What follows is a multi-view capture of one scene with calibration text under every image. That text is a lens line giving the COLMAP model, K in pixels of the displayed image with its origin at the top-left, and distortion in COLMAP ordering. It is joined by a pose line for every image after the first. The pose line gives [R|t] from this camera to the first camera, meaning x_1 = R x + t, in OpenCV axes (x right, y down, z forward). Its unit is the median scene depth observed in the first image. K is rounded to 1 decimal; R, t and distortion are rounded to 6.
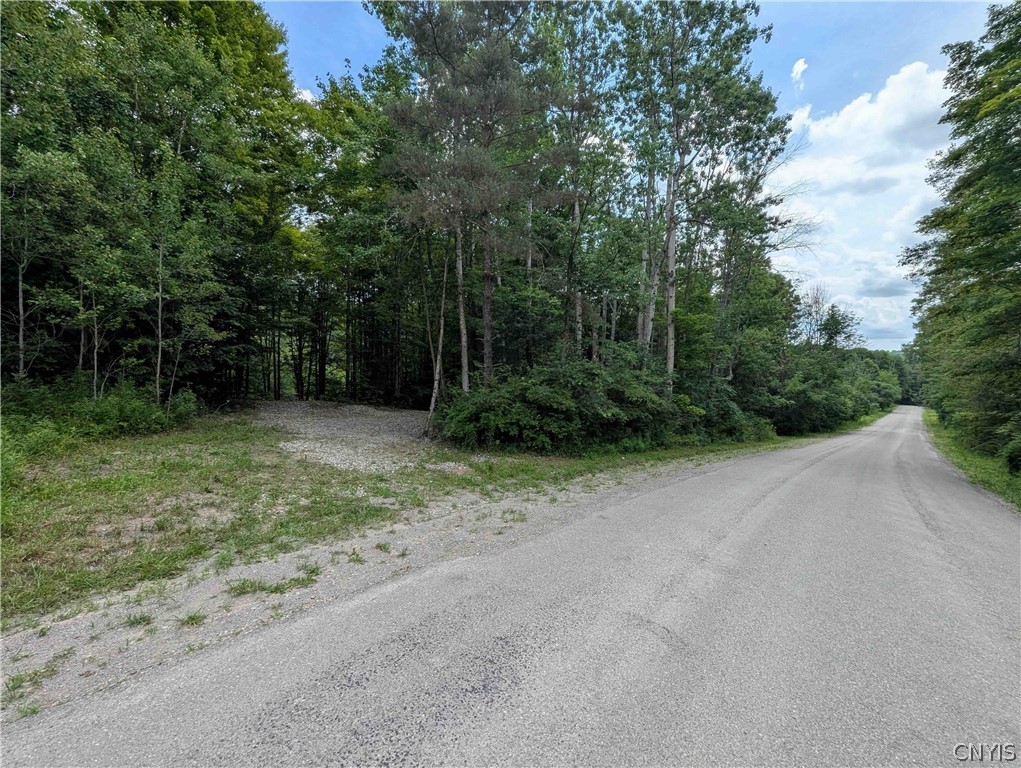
lens RADIAL K [[425.3, 0, 512.1], [0, 425.3, 389.5], [0, 0, 1]] dist [0.003032, -0.000665]
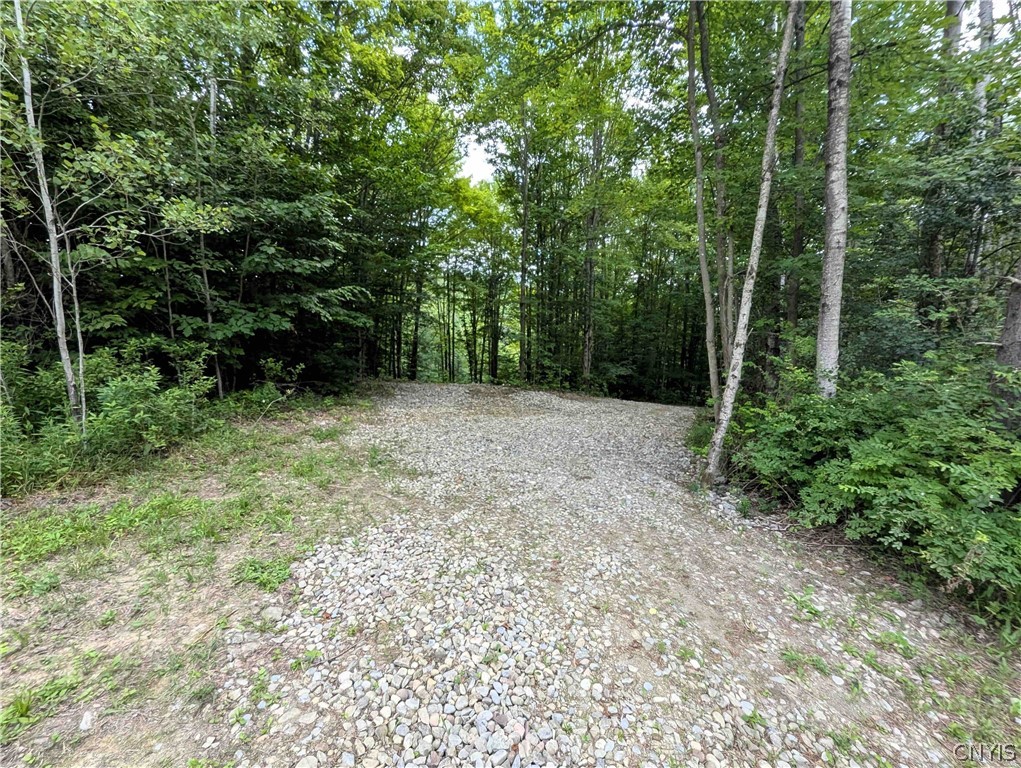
lens RADIAL K [[425.3, 0, 509.9], [0, 425.3, 384.5], [0, 0, 1]] dist [0.003032, -0.000665]
pose [[0.923557, 0.022243, -0.382815, -0.073799], [-0.008276, 0.999240, 0.038093, 0.000108], [0.383371, -0.032012, 0.923039, 0.187150]]
